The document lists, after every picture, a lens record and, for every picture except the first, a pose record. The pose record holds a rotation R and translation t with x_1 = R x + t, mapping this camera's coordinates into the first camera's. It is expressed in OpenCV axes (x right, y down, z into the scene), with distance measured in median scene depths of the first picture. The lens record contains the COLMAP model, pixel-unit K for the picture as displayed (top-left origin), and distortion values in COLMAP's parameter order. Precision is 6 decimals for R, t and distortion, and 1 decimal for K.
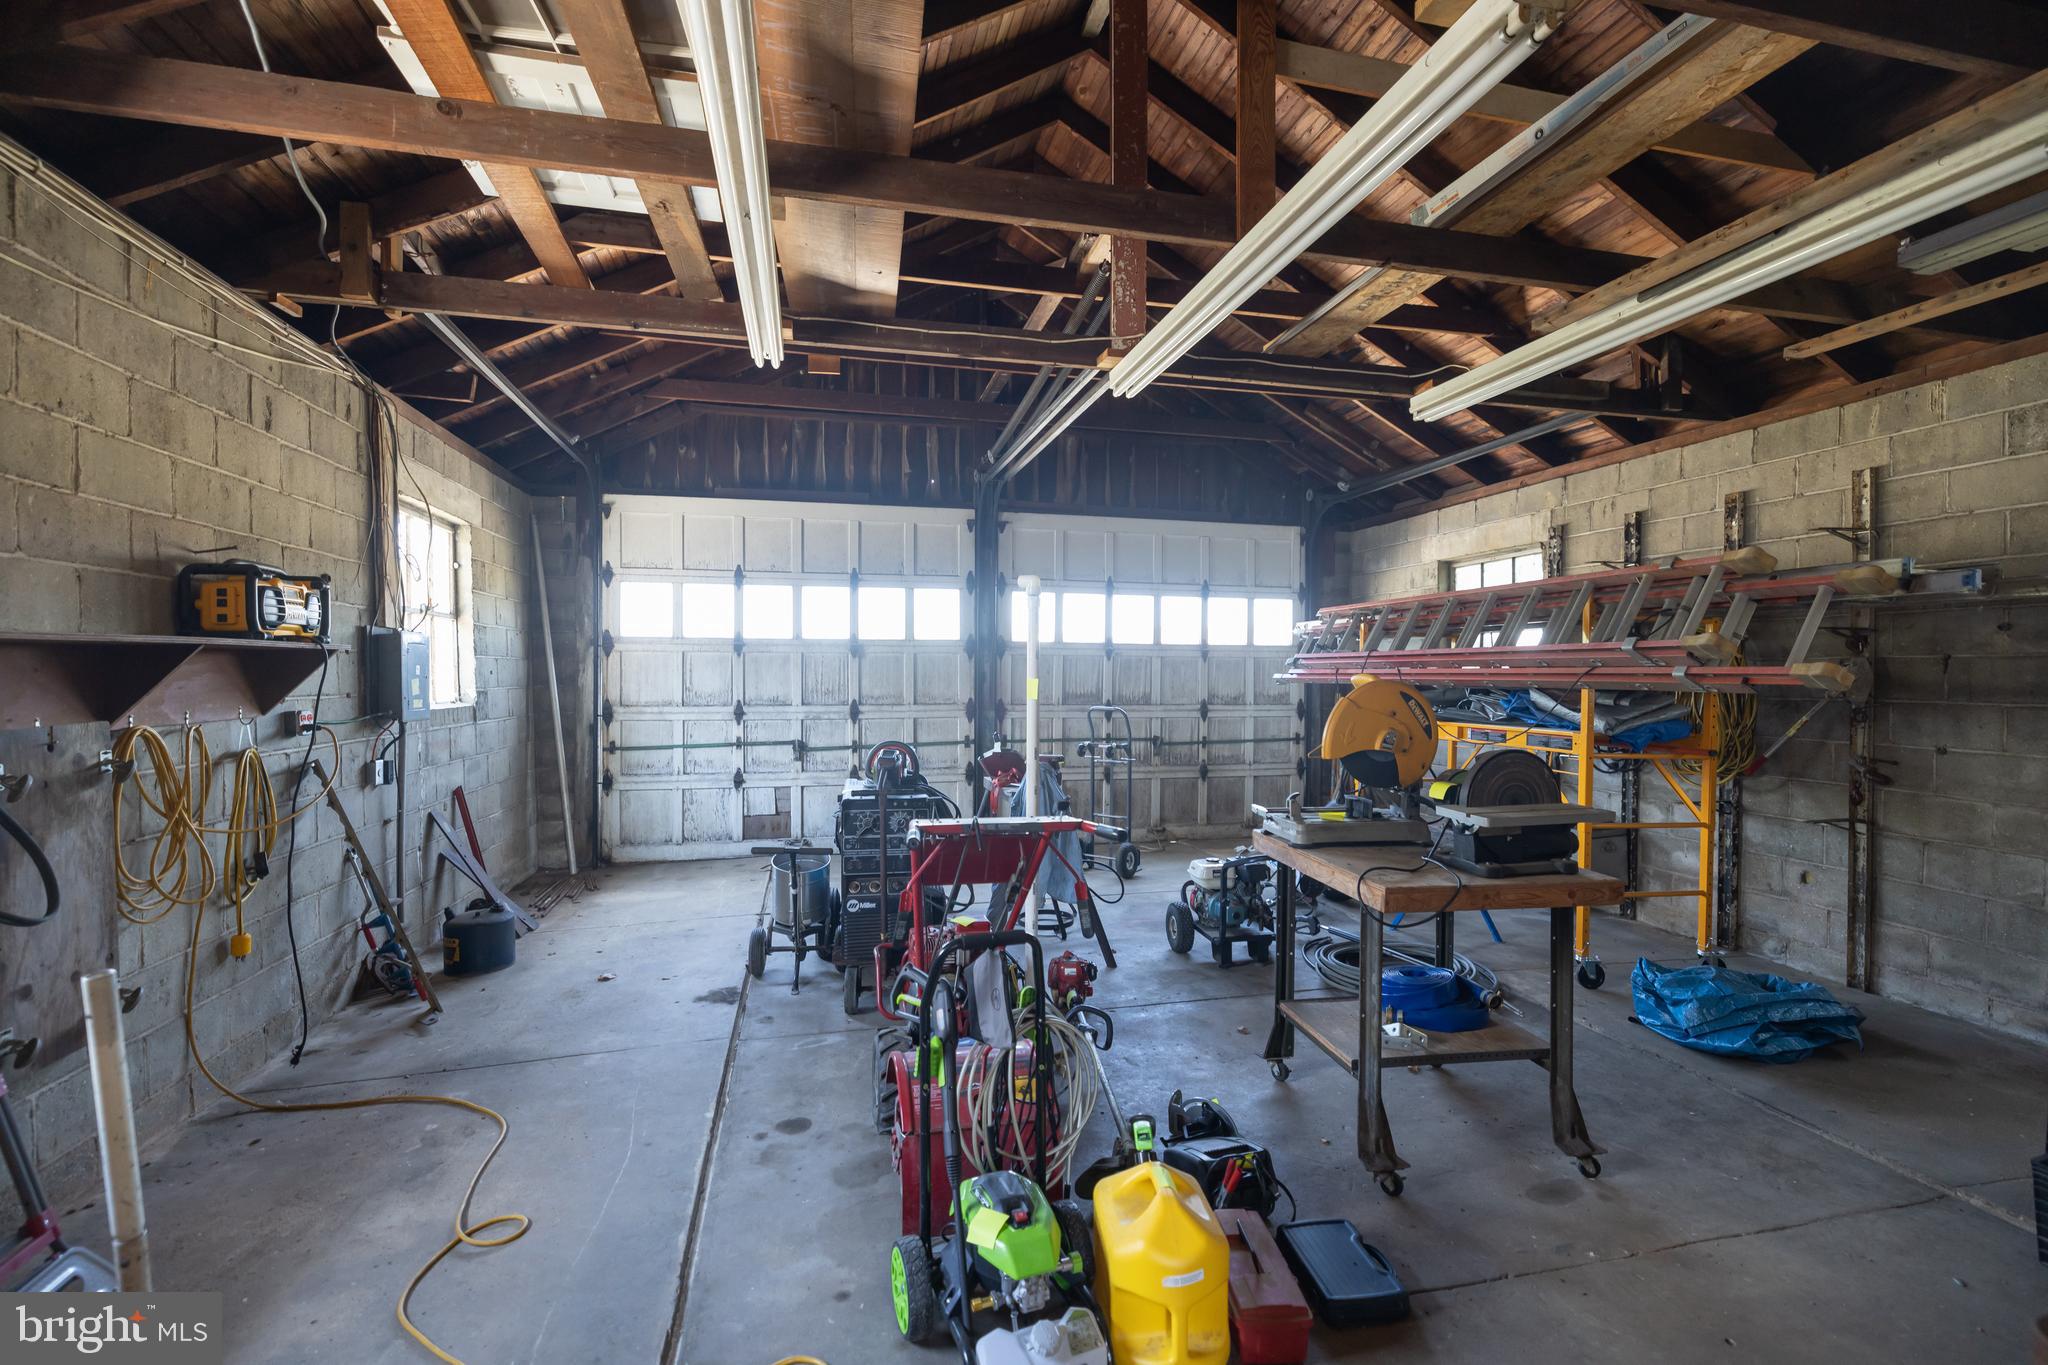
lens RADIAL K [[863.5, 0, 1022.2], [0, 863.5, 687.2], [0, 0, 1]] dist [-0.002258, -0.000246]
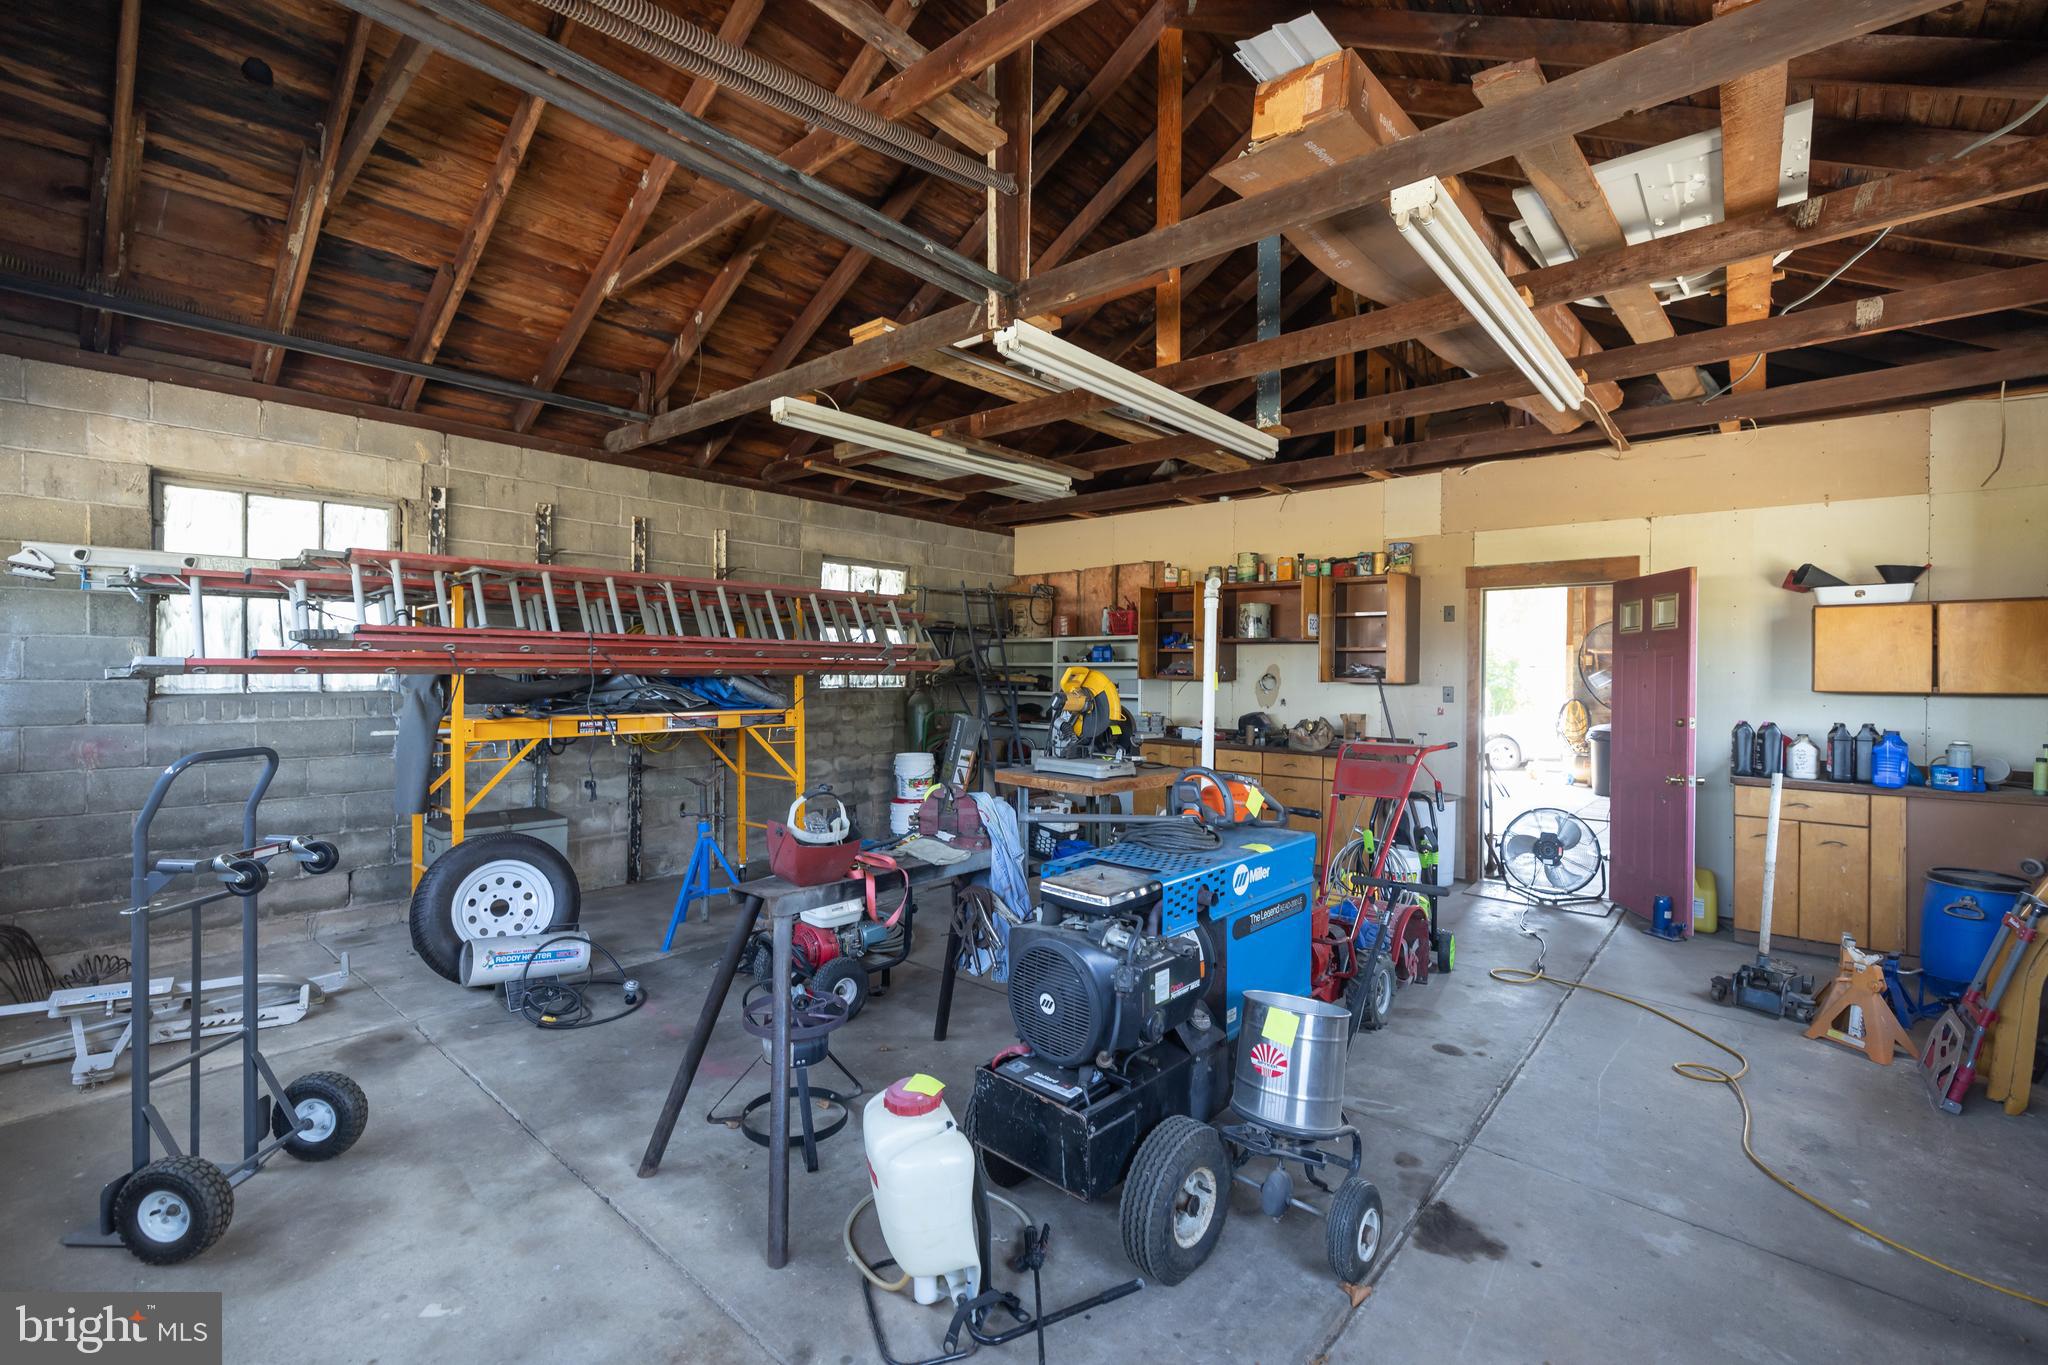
lens RADIAL K [[863.5, 0, 1028.4], [0, 863.5, 671.6], [0, 0, 1]] dist [-0.002258, -0.000246]
pose [[-0.575267, -0.011382, 0.817887, -0.555310], [0.002925, 0.999868, 0.015971, -0.019872], [-0.817961, 0.011580, -0.575158, 1.330476]]
